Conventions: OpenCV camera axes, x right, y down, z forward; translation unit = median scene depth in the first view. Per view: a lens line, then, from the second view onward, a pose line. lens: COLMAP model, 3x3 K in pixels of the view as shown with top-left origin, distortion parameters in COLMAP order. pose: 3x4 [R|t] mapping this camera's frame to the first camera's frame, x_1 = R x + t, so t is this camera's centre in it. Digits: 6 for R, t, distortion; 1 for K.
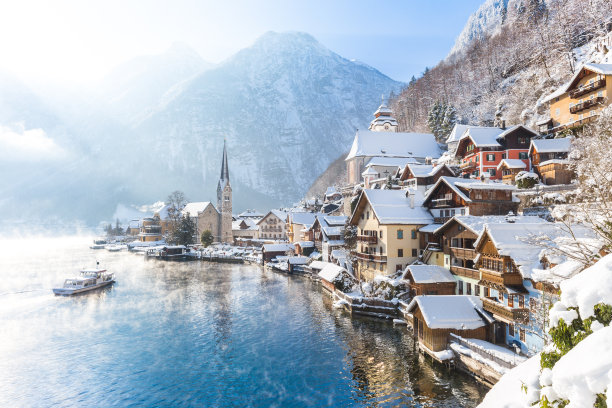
lens RADIAL K [[428.9, 0, 306.0], [0, 428.9, 204.0], [0, 0, 1]] dist [0.014860, 0.001130]
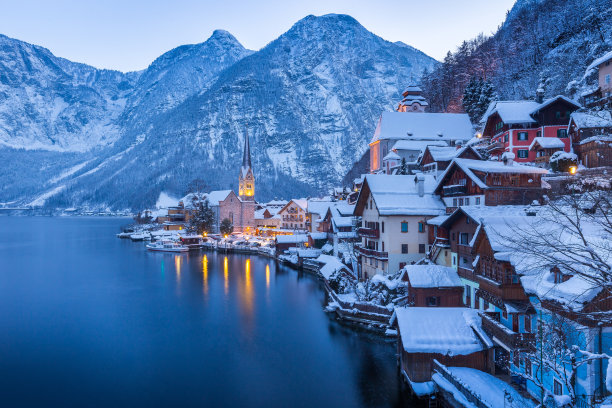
lens RADIAL K [[433.9, 0, 307.1], [0, 433.9, 203.8], [0, 0, 1]] dist [0.021895, -0.001410]
pose [[0.995563, 0.001039, -0.094092, 0.089754], [0.001445, 0.999652, 0.026332, 0.001491], [0.094086, -0.026352, 0.995215, 0.104787]]
